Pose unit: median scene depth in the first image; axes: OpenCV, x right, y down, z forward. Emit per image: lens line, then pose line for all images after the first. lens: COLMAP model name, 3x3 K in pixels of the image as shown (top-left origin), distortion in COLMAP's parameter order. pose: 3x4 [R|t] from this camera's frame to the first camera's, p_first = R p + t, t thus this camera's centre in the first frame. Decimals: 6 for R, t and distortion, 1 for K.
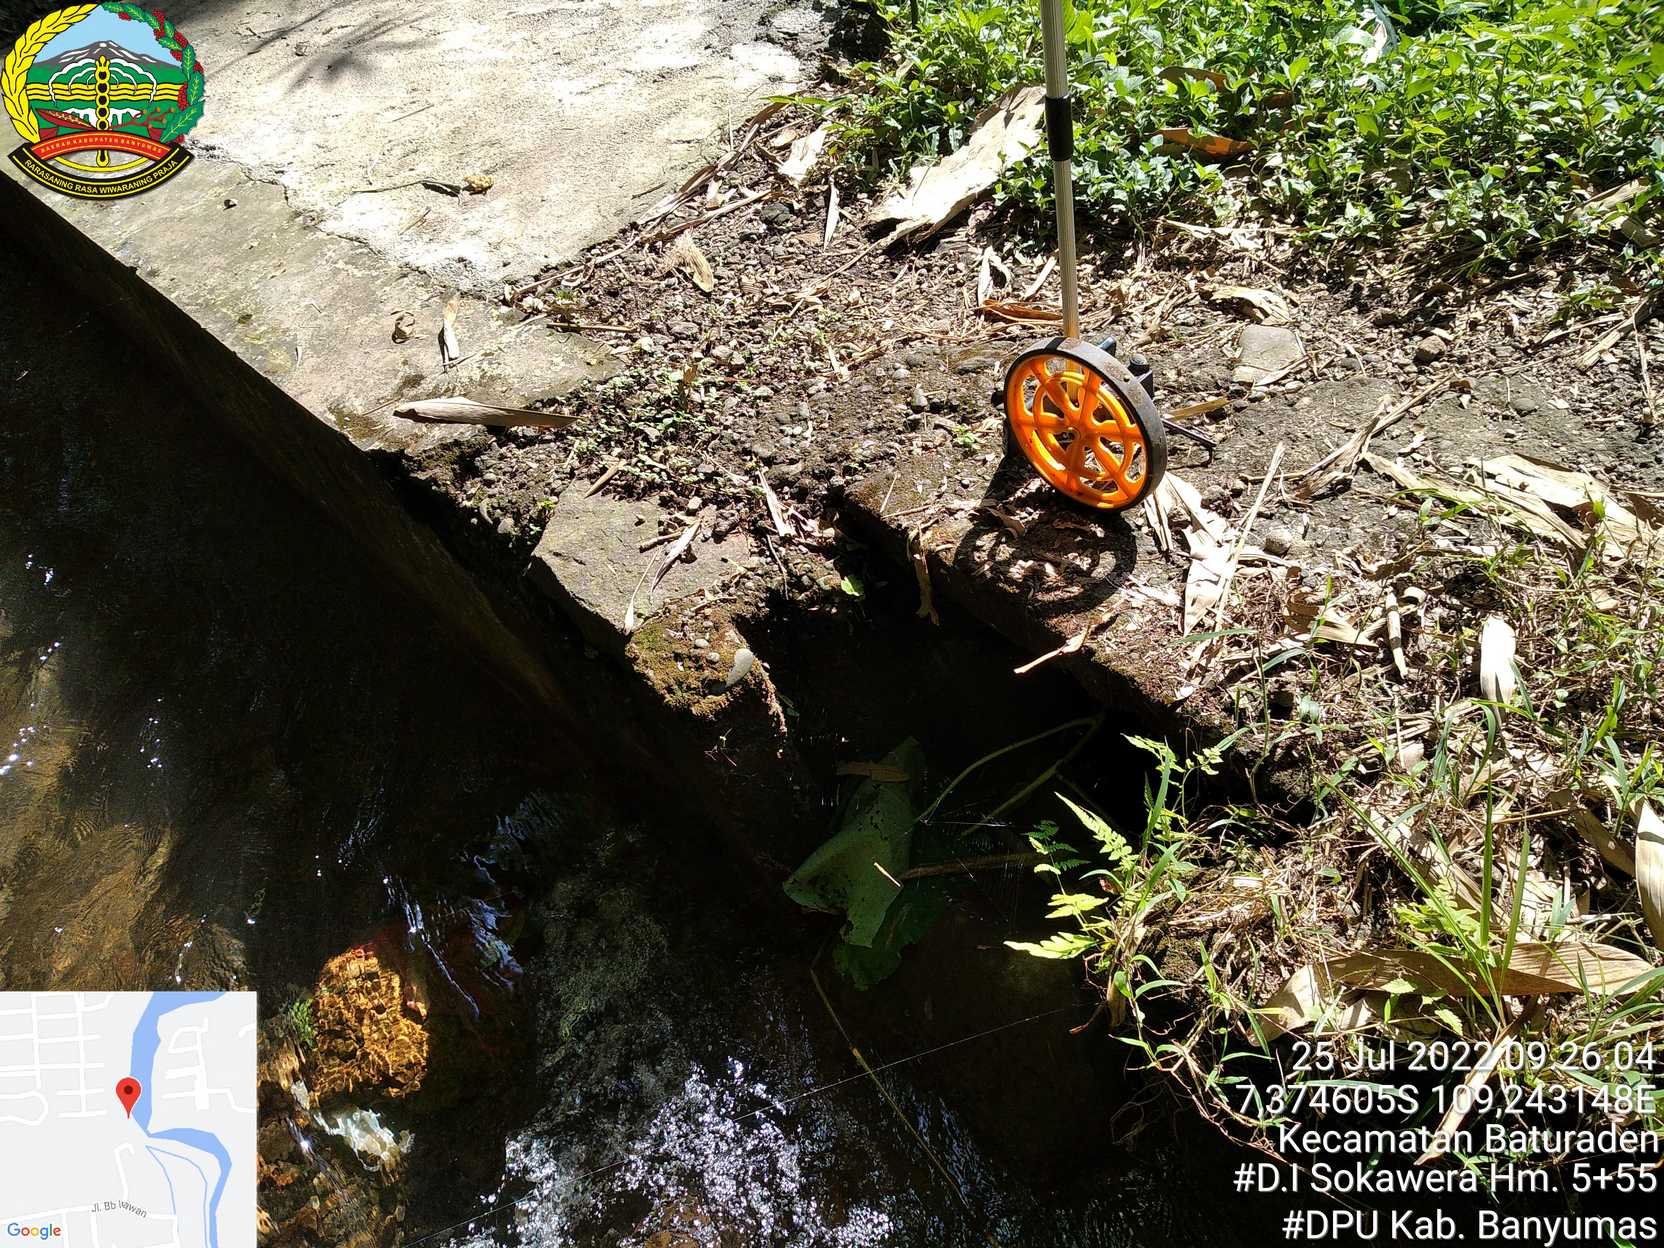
lens RADIAL K [[1449.1, 0, 868.6], [0, 1449.1, 654.6], [0, 0, 1]] dist [0.210239, -0.469512]
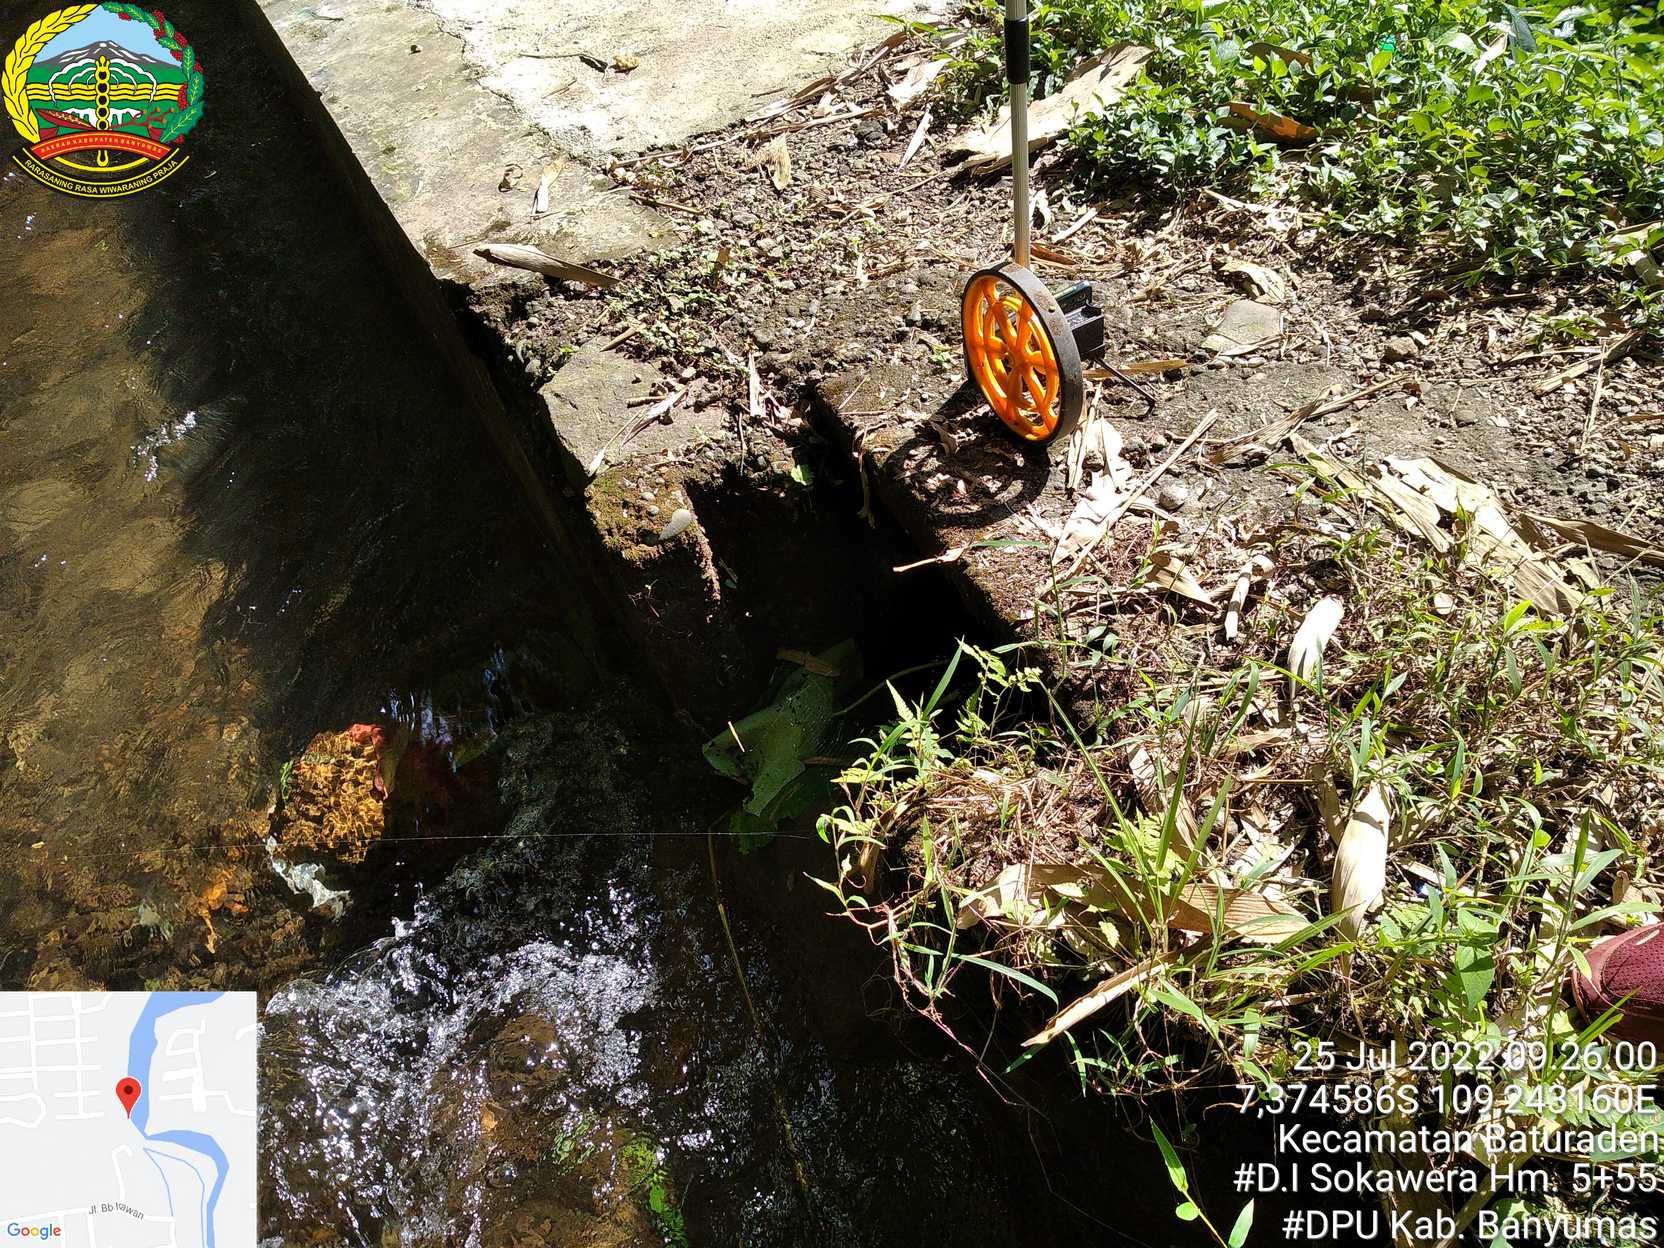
lens RADIAL K [[1449.1, 0, 868.6], [0, 1449.1, 654.6], [0, 0, 1]] dist [0.210239, -0.469512]
pose [[0.966360, 0.214141, -0.142448, 0.206481], [-0.212086, 0.976802, 0.029637, 0.037551], [0.145490, 0.001571, 0.989358, -0.032797]]
